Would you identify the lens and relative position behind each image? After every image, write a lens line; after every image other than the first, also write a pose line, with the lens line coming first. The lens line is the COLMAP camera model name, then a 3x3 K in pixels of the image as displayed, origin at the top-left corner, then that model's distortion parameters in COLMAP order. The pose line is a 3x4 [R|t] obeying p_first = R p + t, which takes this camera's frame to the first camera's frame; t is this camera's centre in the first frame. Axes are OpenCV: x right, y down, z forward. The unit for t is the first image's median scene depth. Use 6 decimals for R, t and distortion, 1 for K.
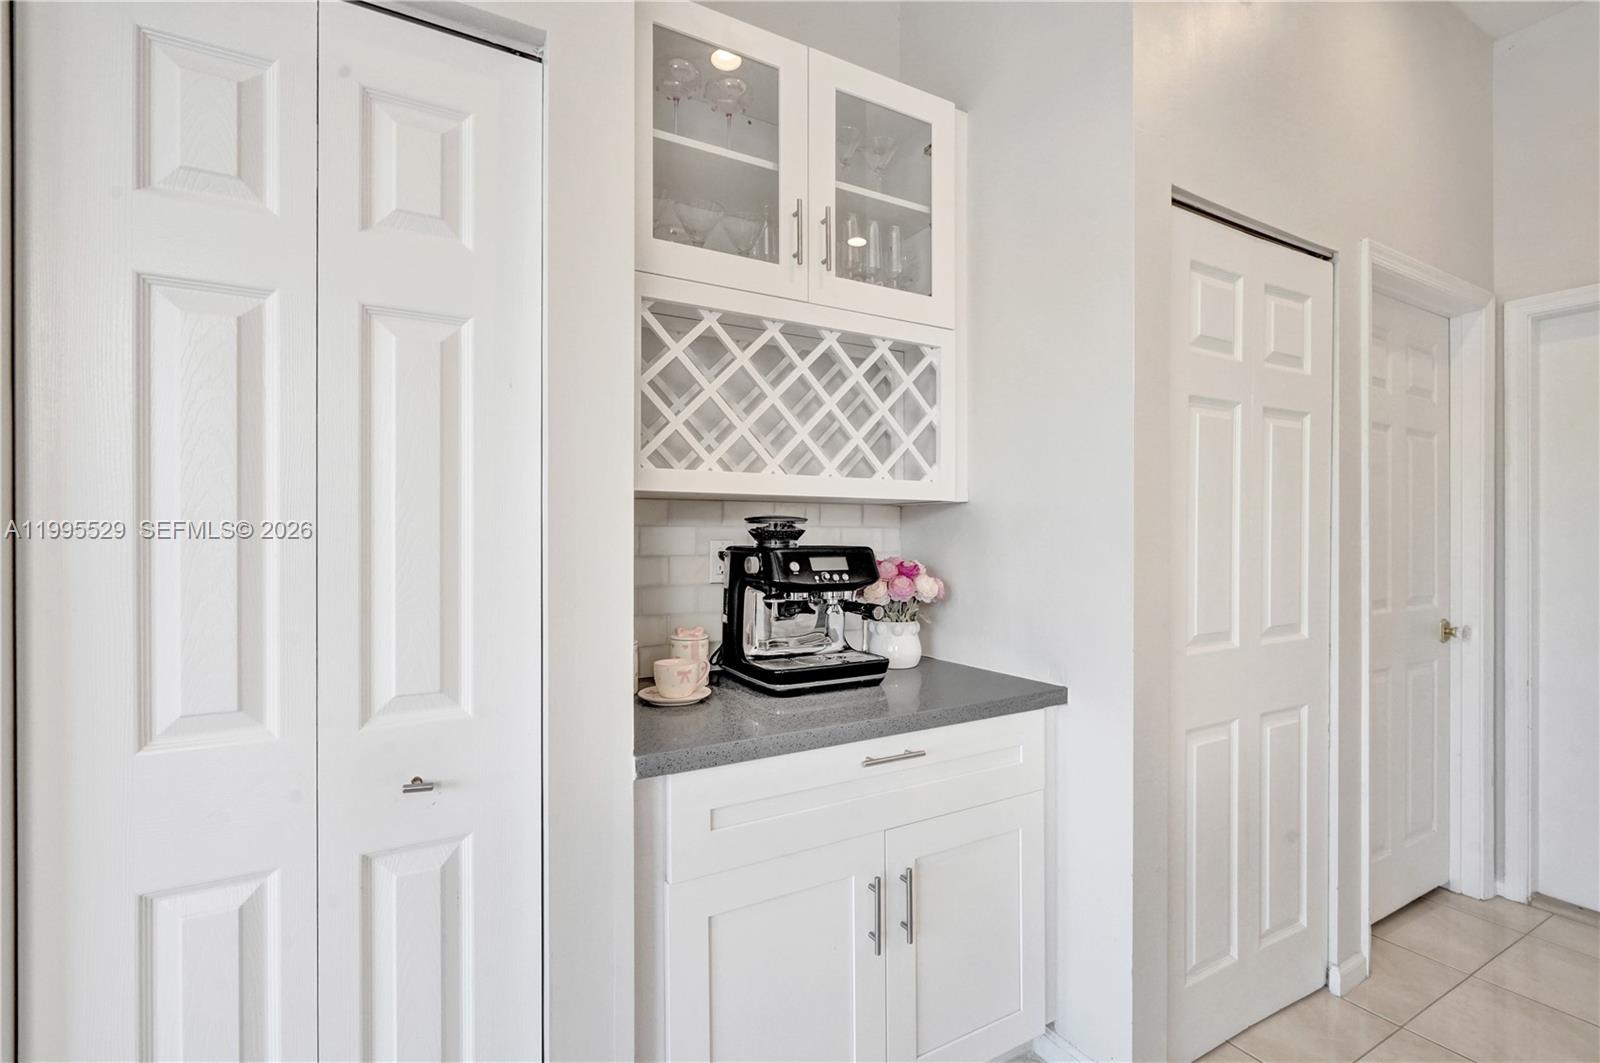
lens RADIAL K [[739.0, 0, 807.7], [0, 739.0, 534.3], [0, 0, 1]] dist [-0.002842, 0.000608]
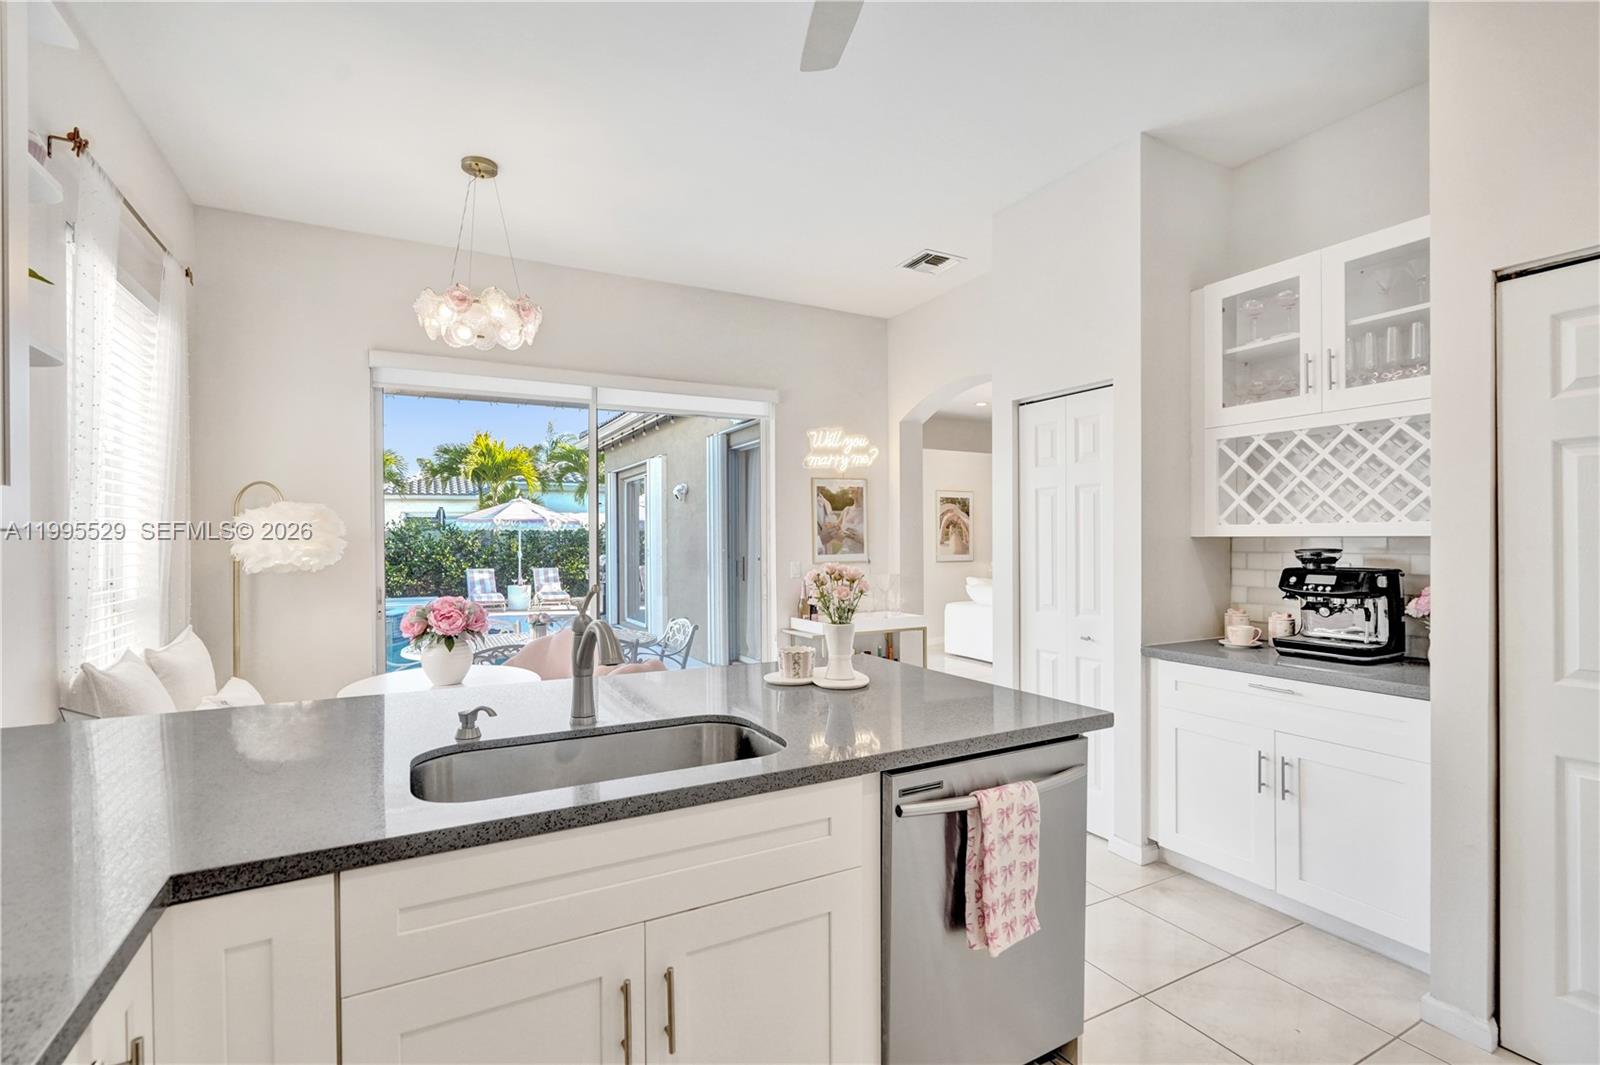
lens RADIAL K [[739.0, 0, 807.7], [0, 739.0, 535.3], [0, 0, 1]] dist [-0.002842, 0.000608]
pose [[-0.037675, -0.002397, -0.999287, 1.640121], [0.004133, 0.999988, -0.002555, -0.055816], [0.999282, -0.004226, -0.037664, -0.031533]]
